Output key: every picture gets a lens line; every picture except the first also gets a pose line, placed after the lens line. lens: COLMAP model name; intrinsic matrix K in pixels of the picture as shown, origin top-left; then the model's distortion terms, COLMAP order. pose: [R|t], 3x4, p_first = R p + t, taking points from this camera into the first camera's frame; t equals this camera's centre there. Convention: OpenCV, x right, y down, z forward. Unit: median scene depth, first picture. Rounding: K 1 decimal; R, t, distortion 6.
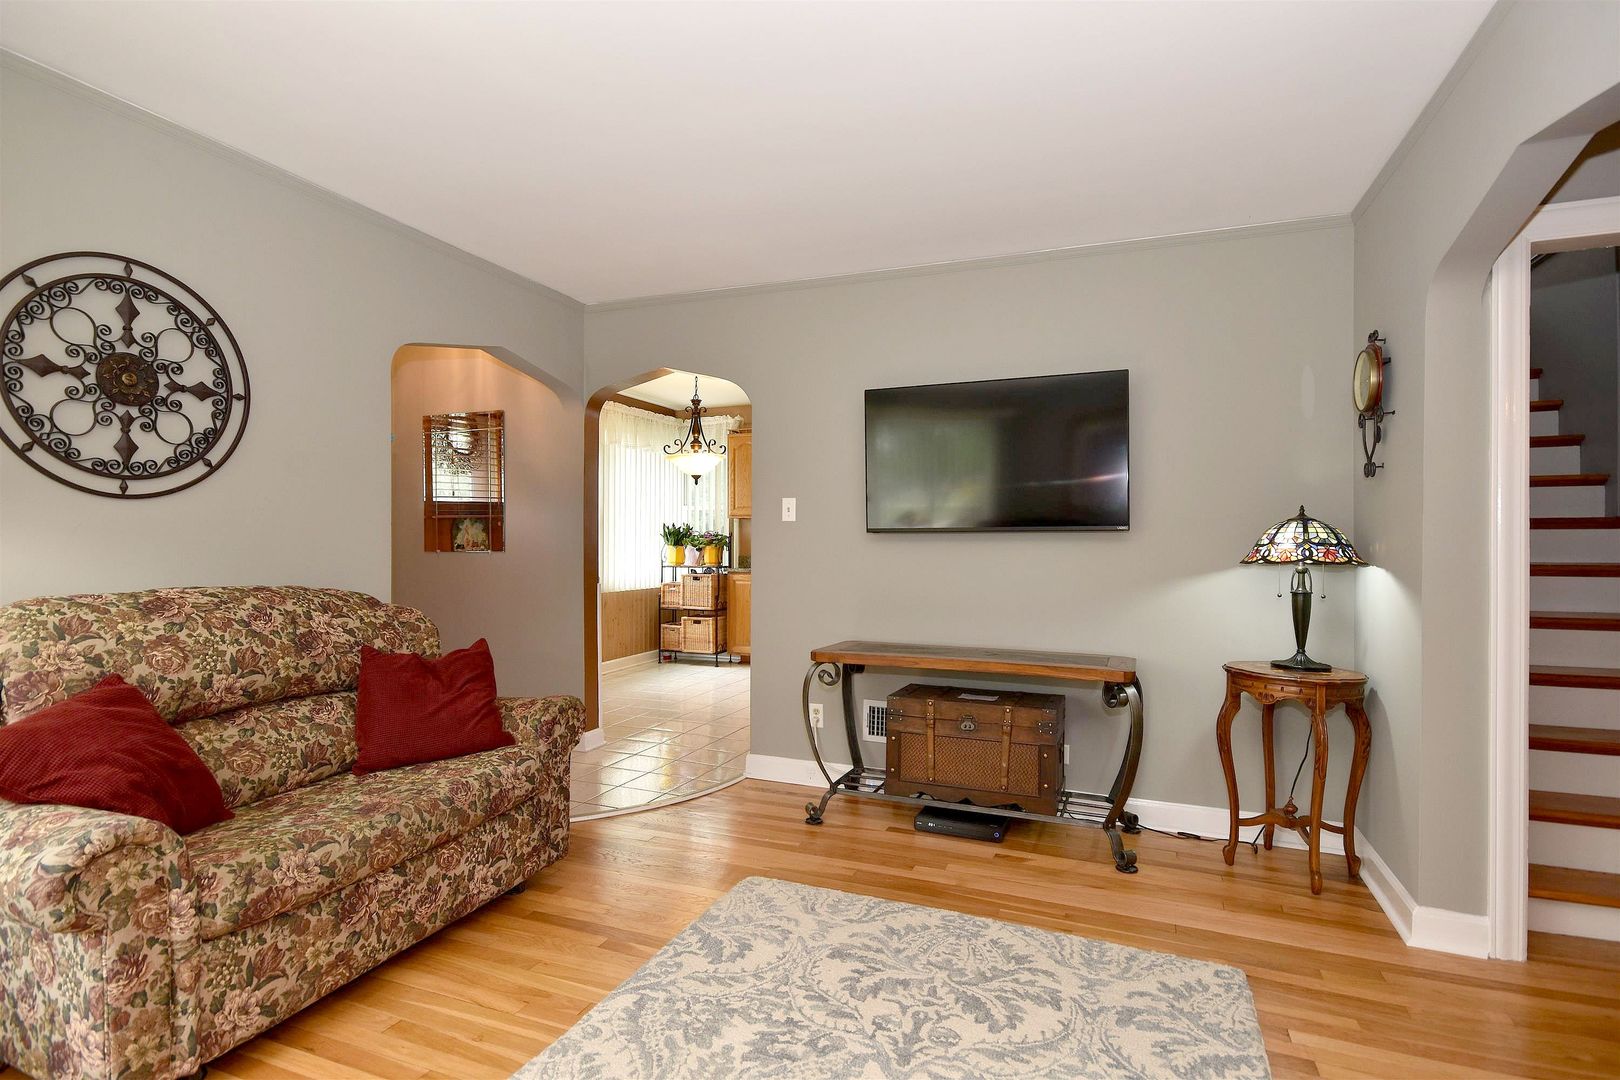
lens RADIAL K [[814.1, 0, 823.7], [0, 814.1, 528.7], [0, 0, 1]] dist [0.016124, -0.004705]
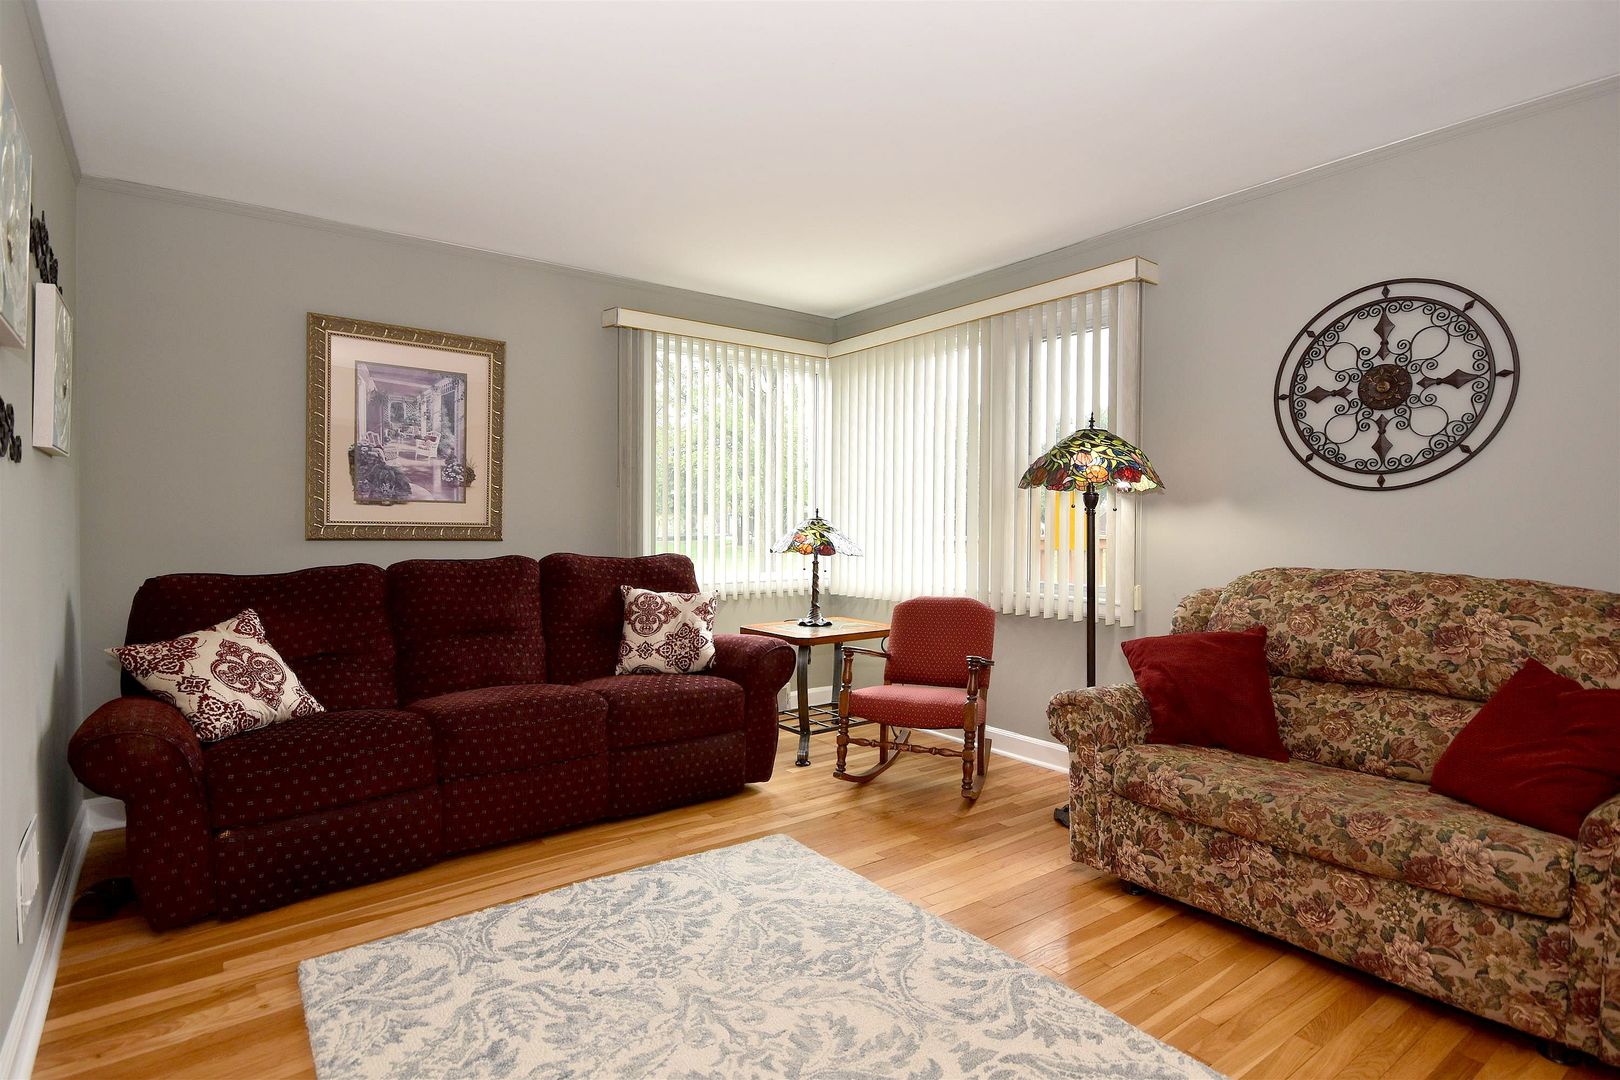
lens RADIAL K [[814.1, 0, 813.6], [0, 814.1, 548.8], [0, 0, 1]] dist [0.016124, -0.004705]
pose [[-0.535473, 0.020674, -0.844299, 0.582458], [0.004846, 0.999759, 0.021407, 0.017228], [0.844538, 0.007371, -0.535444, 0.984571]]
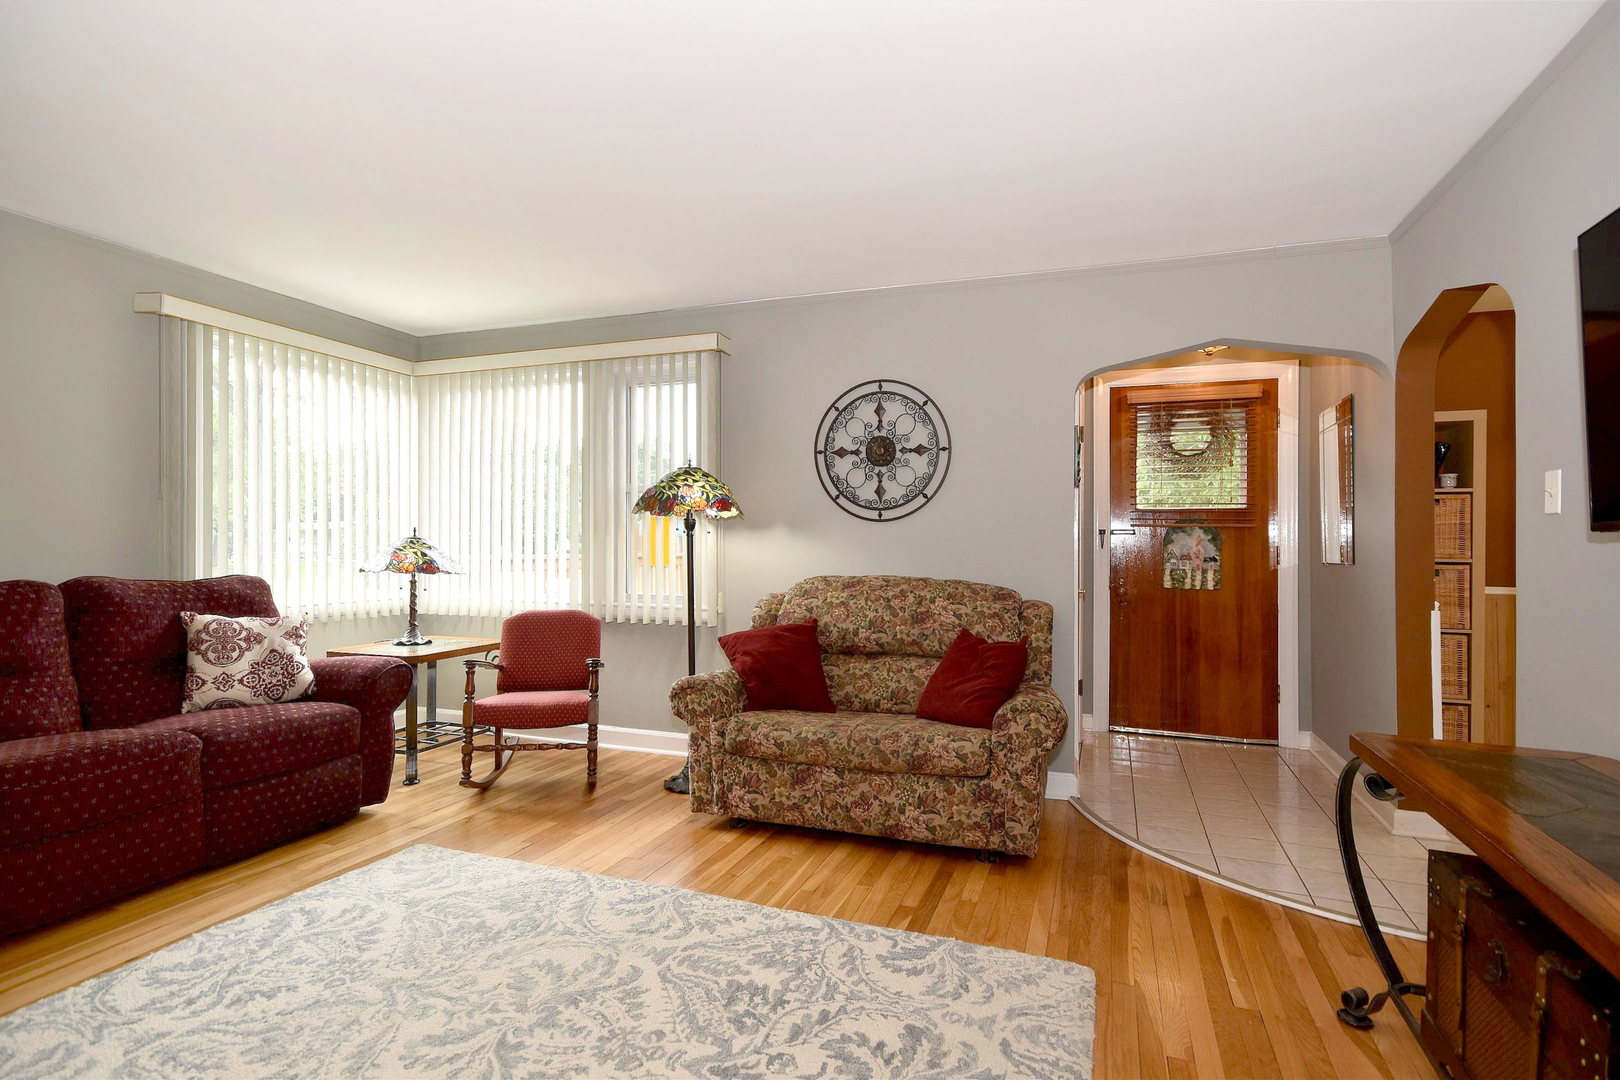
lens RADIAL K [[814.1, 0, 806.8], [0, 814.1, 540.5], [0, 0, 1]] dist [0.016124, -0.004705]
pose [[0.003875, -0.008583, -0.999956, 0.864711], [0.005443, 0.999949, -0.008562, 0.016553], [0.999978, -0.005409, 0.003922, 0.878620]]
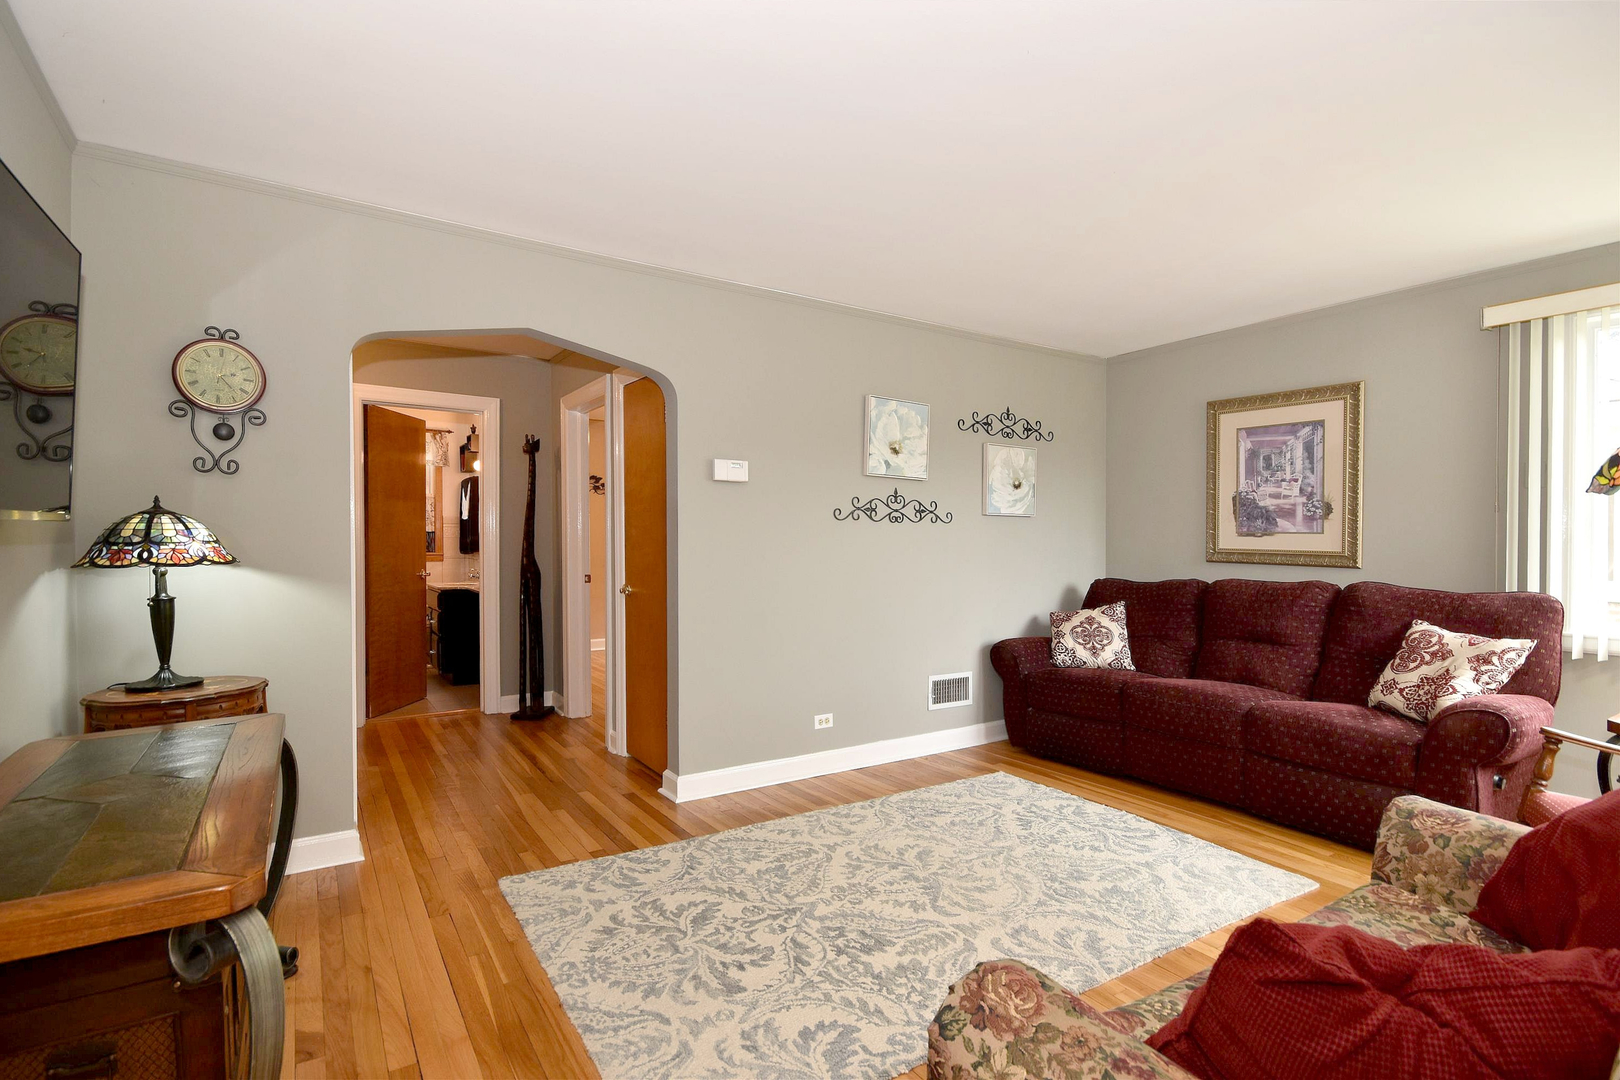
lens RADIAL K [[766.4, 0, 792.1], [0, 766.4, 550.9], [0, 0, 1]] dist [0.011687, 0.001395]
pose [[-0.793248, -0.019060, 0.608601, -0.557674], [-0.020511, 0.999779, 0.004578, 0.013581], [-0.608554, -0.008852, -0.793463, 1.648808]]
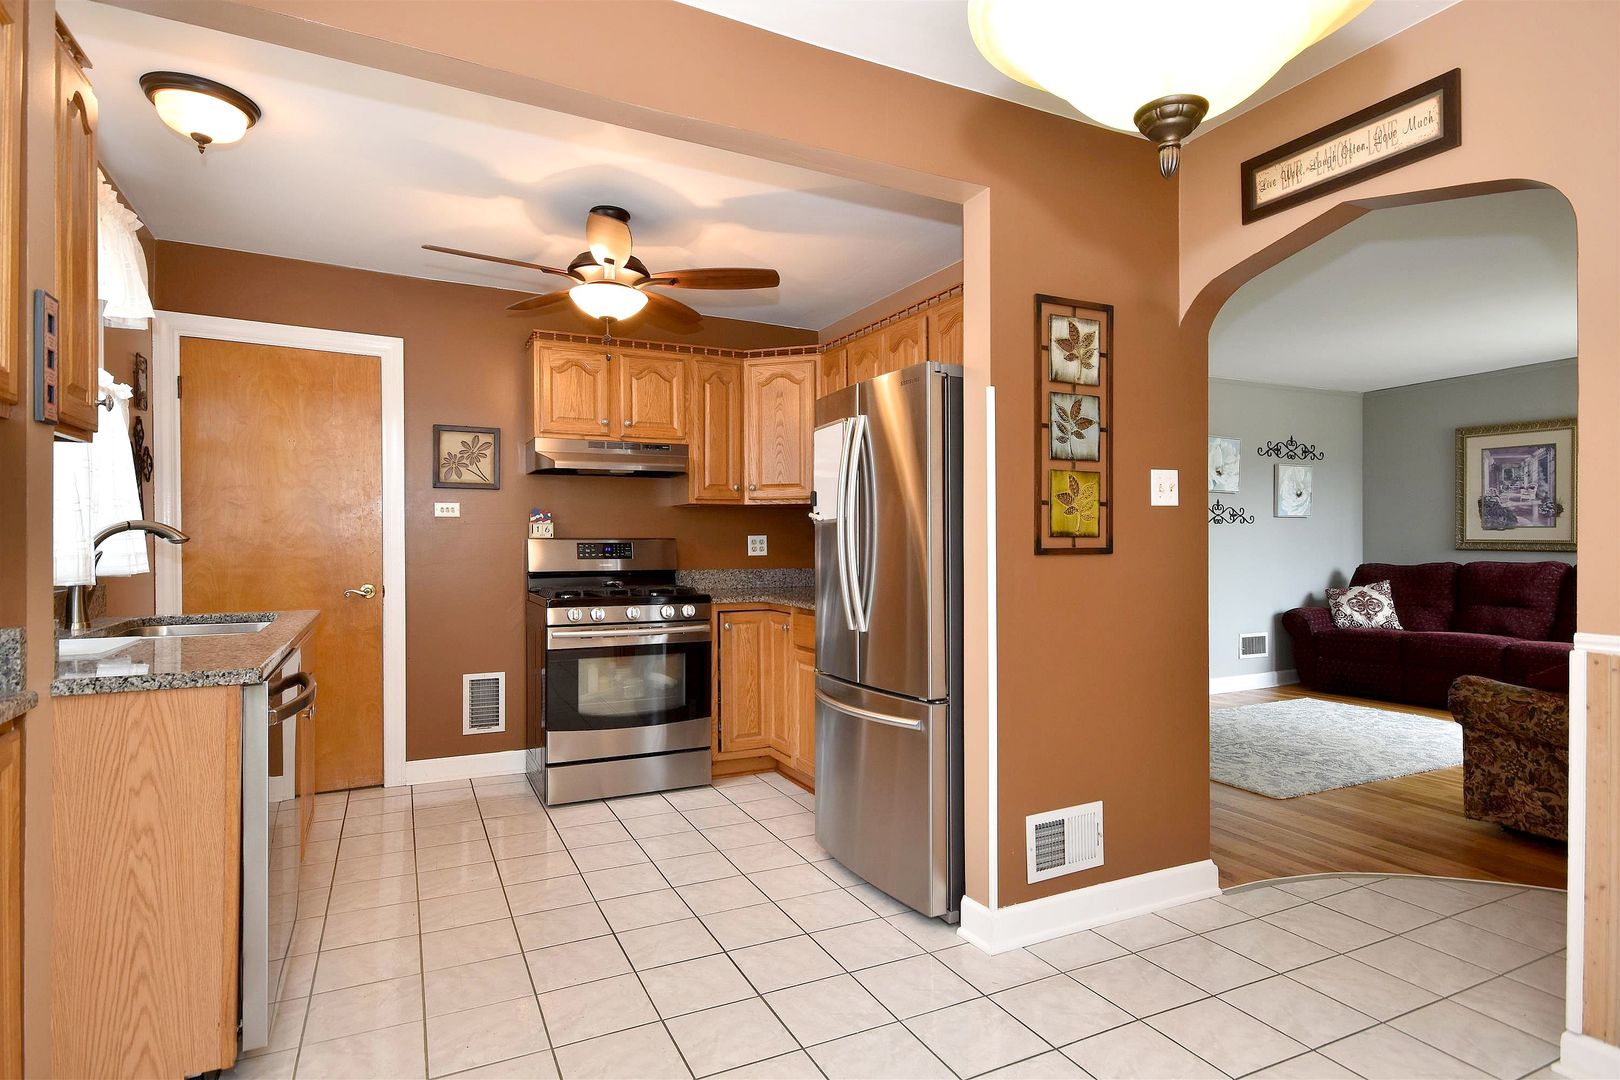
lens RADIAL K [[830.1, 0, 799.7], [0, 830.1, 547.3], [0, 0, 1]] dist [0.020296, 0.000458]
pose [[-0.720339, -0.006240, 0.693595, -0.572988], [-0.010038, 0.999949, -0.001430, 0.047380], [-0.693550, -0.007992, -0.720364, 3.038275]]
